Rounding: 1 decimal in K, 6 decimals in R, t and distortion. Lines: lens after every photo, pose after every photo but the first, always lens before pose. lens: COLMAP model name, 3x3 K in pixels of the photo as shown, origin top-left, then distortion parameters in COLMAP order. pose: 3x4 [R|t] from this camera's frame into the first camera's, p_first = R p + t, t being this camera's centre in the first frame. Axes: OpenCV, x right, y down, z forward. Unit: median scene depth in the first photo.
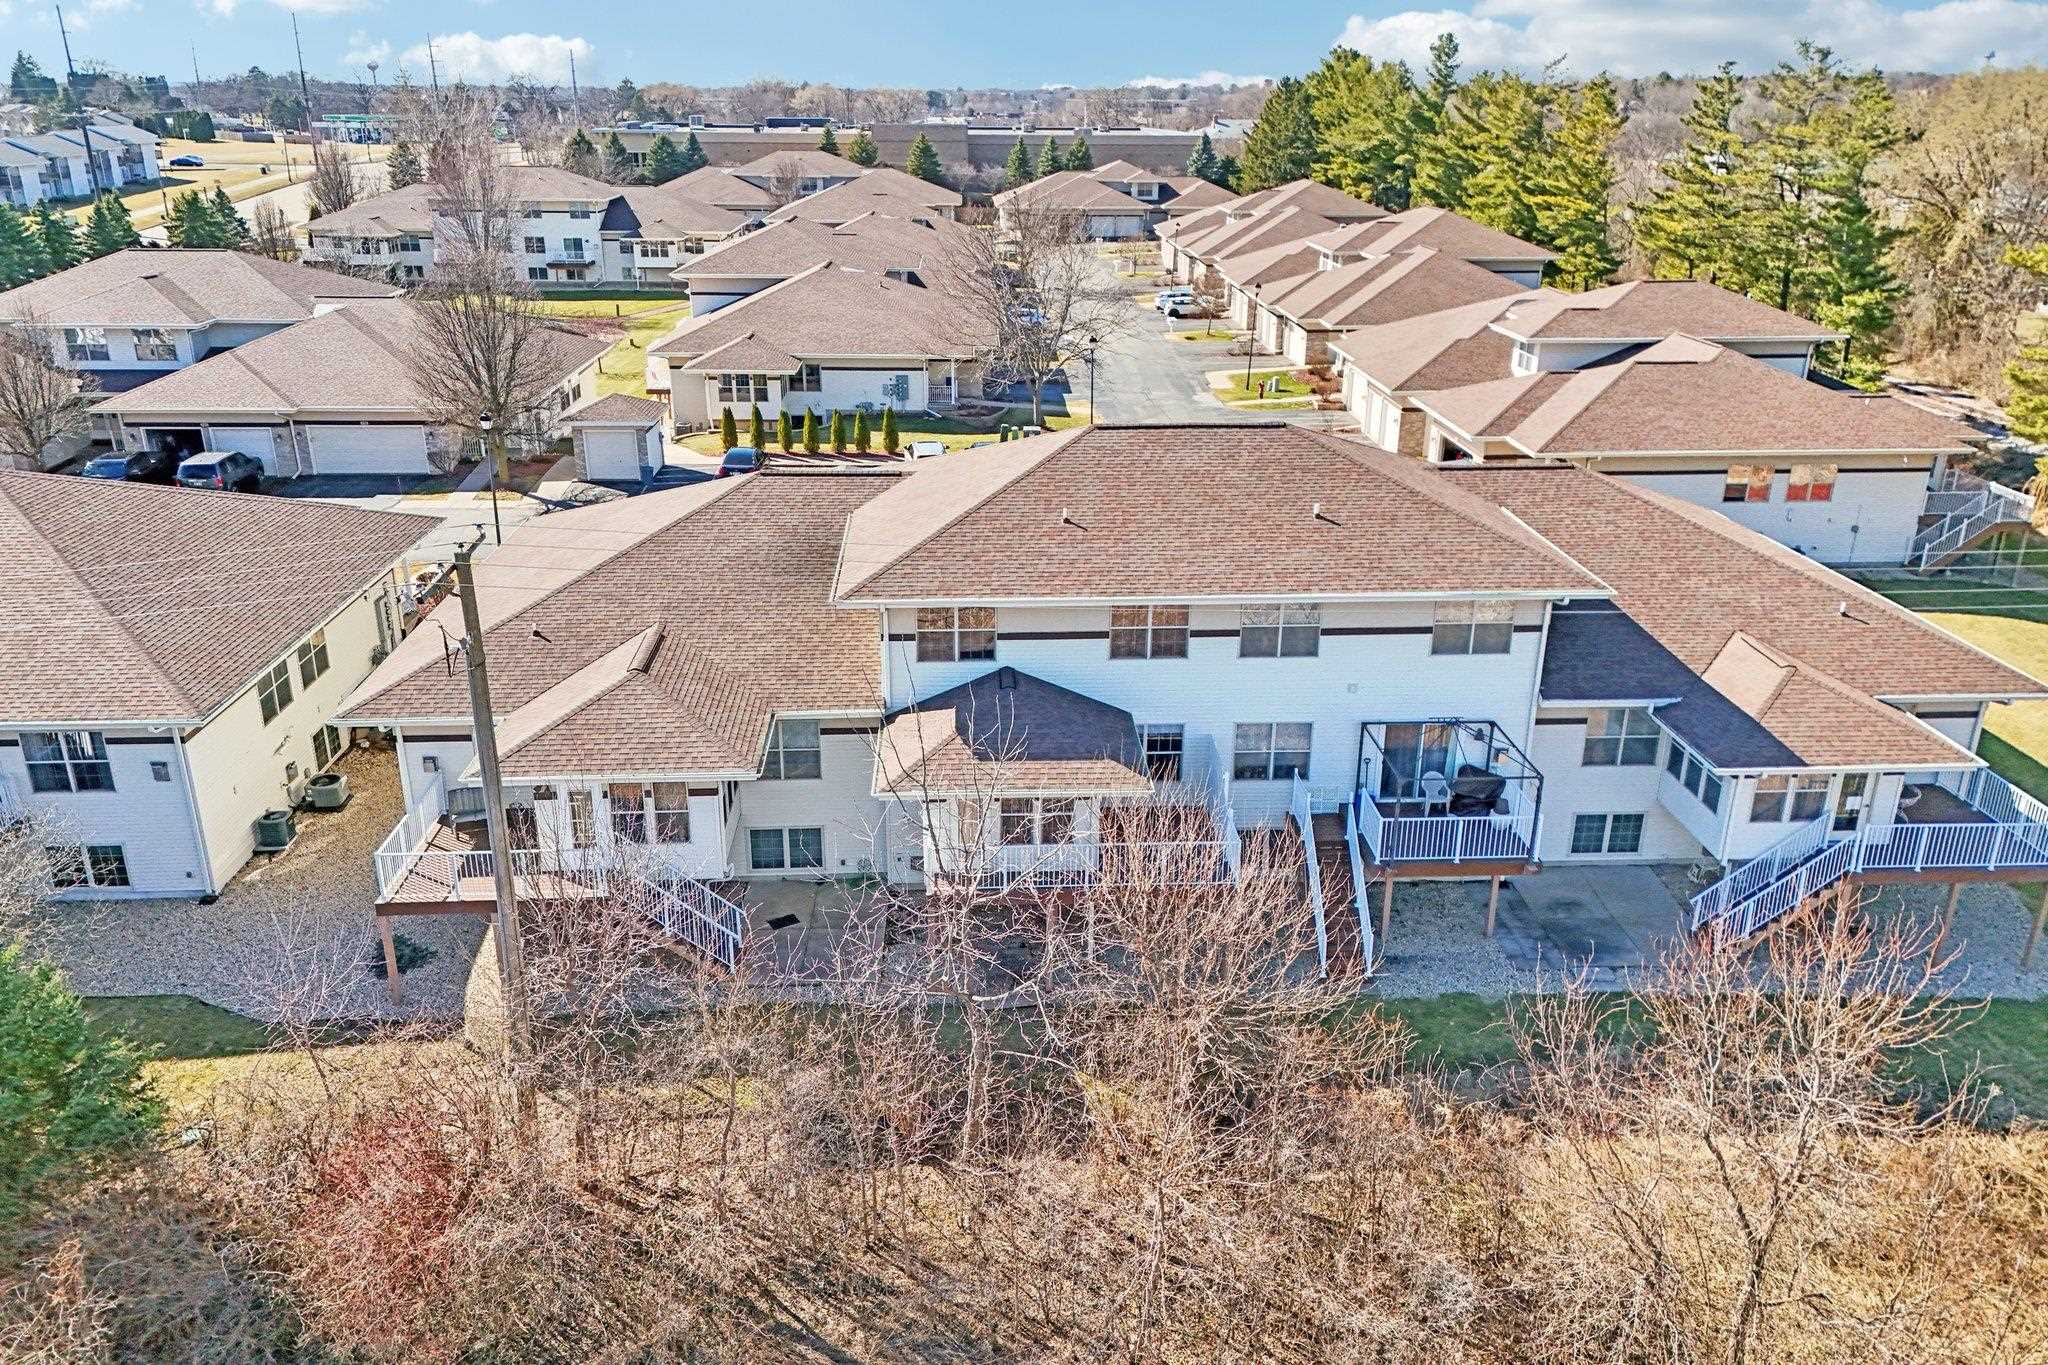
lens RADIAL K [[1505.7, 0, 1024.0], [0, 1505.7, 682.5], [0, 0, 1]] dist [0.077937, -0.063582]
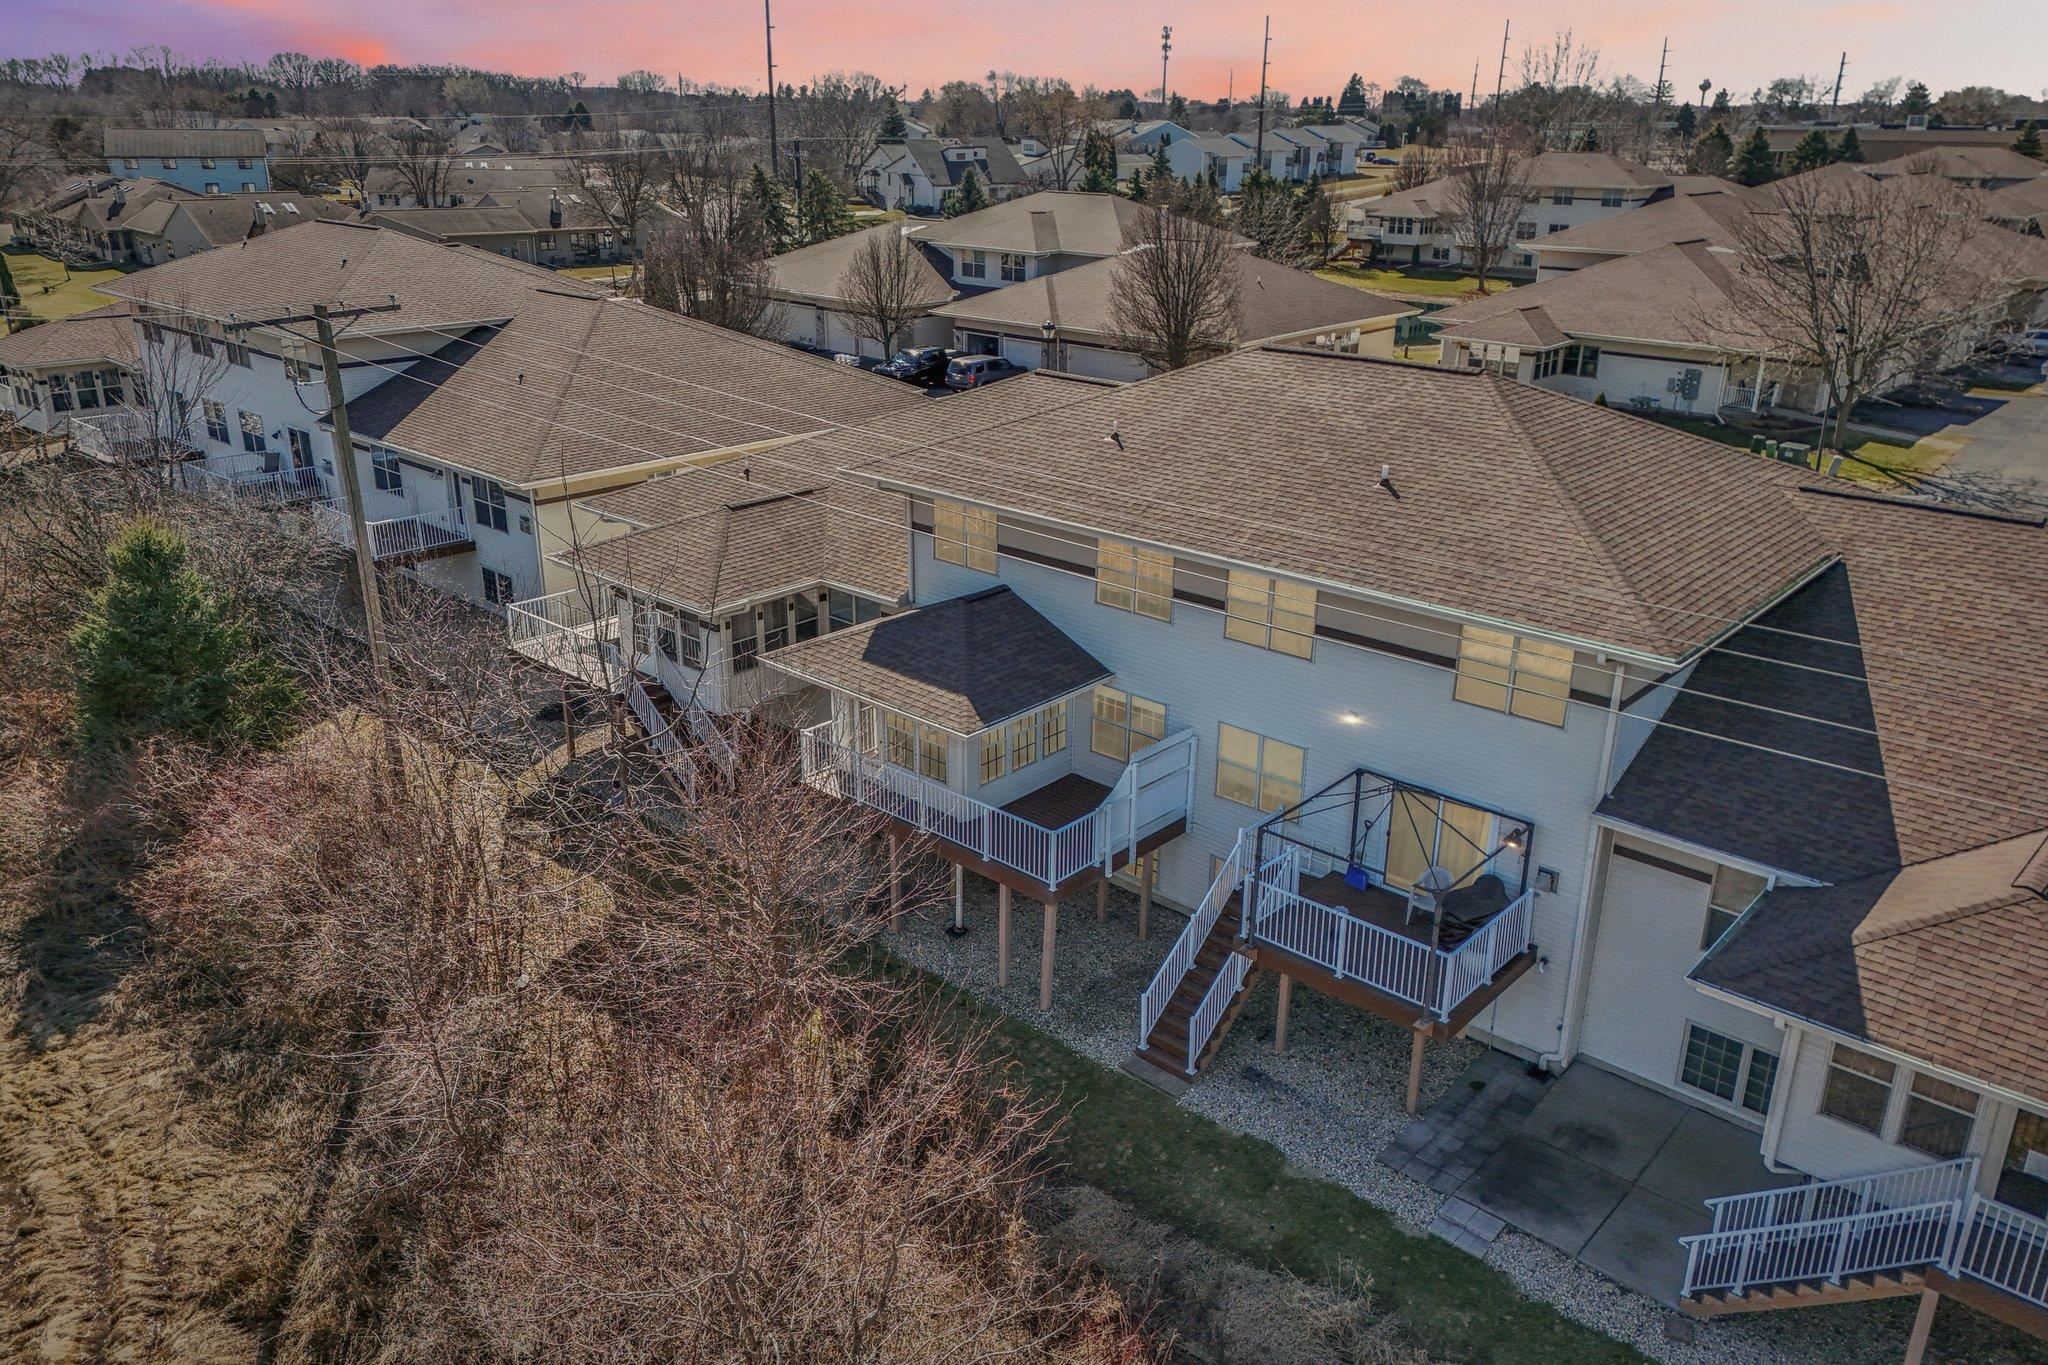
lens RADIAL K [[1505.7, 0, 1024.0], [0, 1505.7, 682.5], [0, 0, 1]] dist [0.077937, -0.063582]
pose [[0.714363, 0.254798, -0.651739, 0.571372], [-0.263355, 0.960772, 0.086954, -0.033550], [0.648328, 0.109522, 0.753442, 0.340736]]
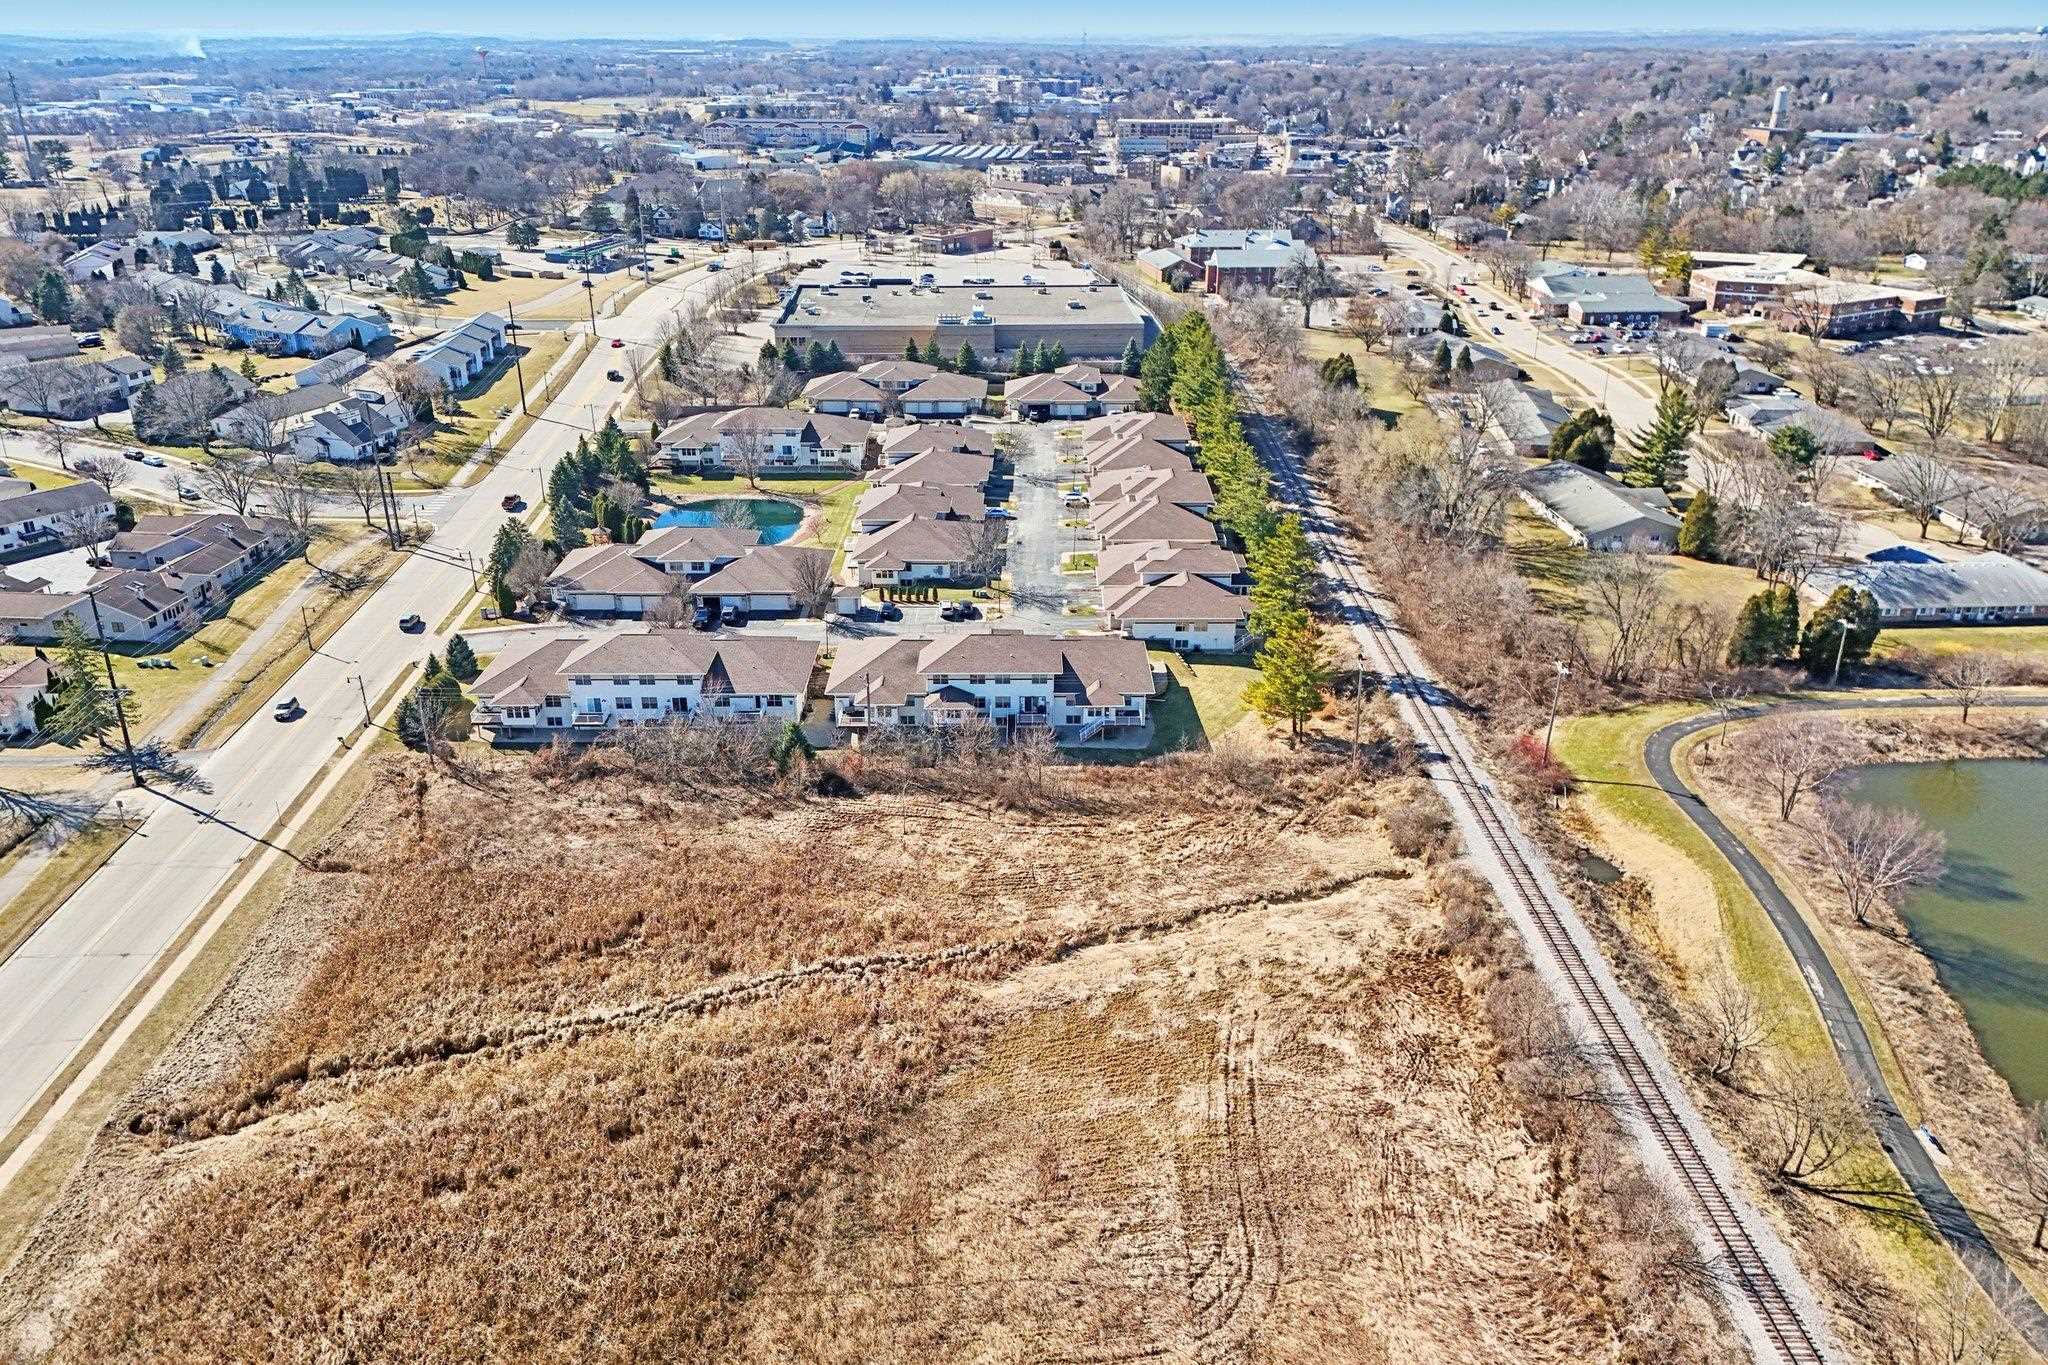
lens RADIAL K [[1505.7, 0, 1024.0], [0, 1505.7, 682.5], [0, 0, 1]] dist [0.077937, -0.063582]
pose [[0.998888, 0.013964, -0.045040, 0.466150], [-0.012479, 0.999375, 0.033088, -0.190503], [0.045474, -0.032489, 0.998437, -4.101080]]
